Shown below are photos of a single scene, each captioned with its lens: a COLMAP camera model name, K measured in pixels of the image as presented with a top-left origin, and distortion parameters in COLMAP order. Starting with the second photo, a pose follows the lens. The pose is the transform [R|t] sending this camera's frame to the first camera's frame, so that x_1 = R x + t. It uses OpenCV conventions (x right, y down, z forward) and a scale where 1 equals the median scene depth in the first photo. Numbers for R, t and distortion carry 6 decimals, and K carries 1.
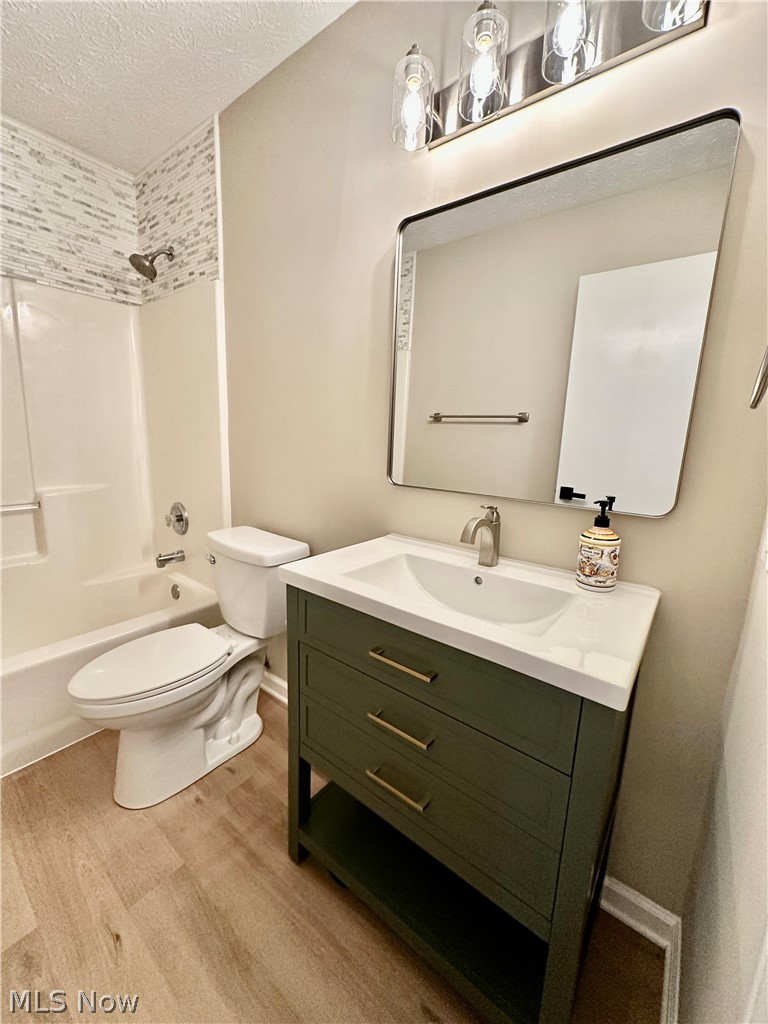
lens RADIAL K [[407.3, 0, 383.6], [0, 407.3, 512.8], [0, 0, 1]] dist [-0.006190, 0.001278]
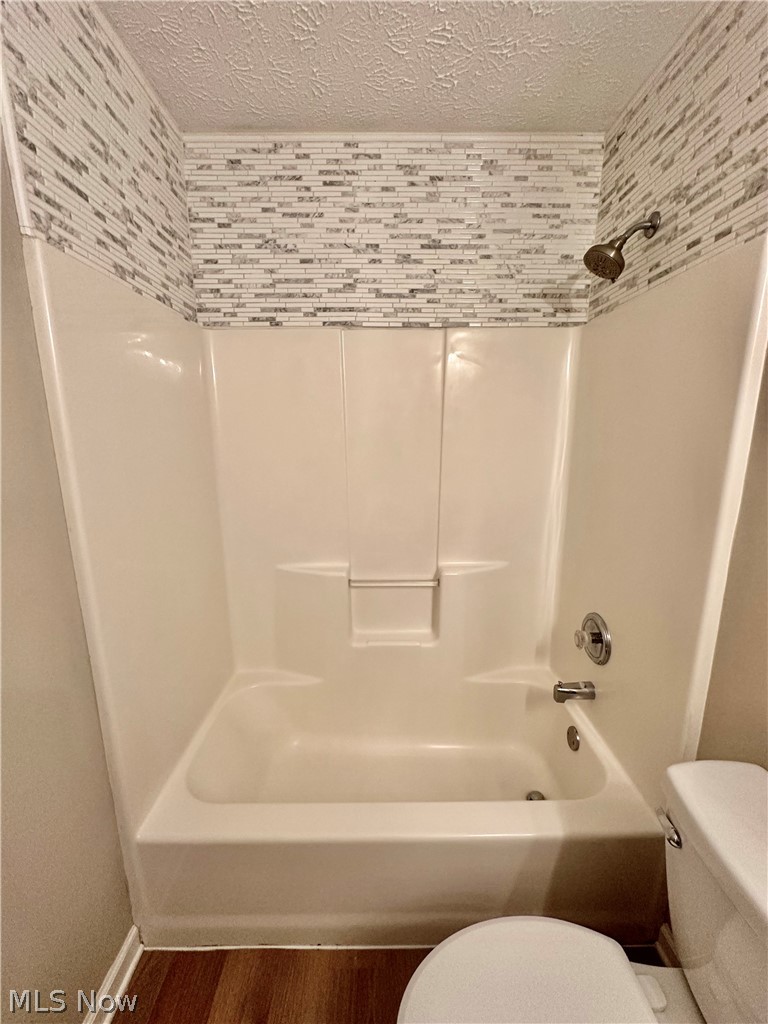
lens RADIAL K [[407.3, 0, 383.2], [0, 407.3, 512.4], [0, 0, 1]] dist [-0.006190, 0.001278]
pose [[0.618703, 0.117949, -0.776720, -0.256084], [-0.125100, 0.990842, 0.050815, -0.198278], [0.775601, 0.065728, 0.627792, 0.343347]]
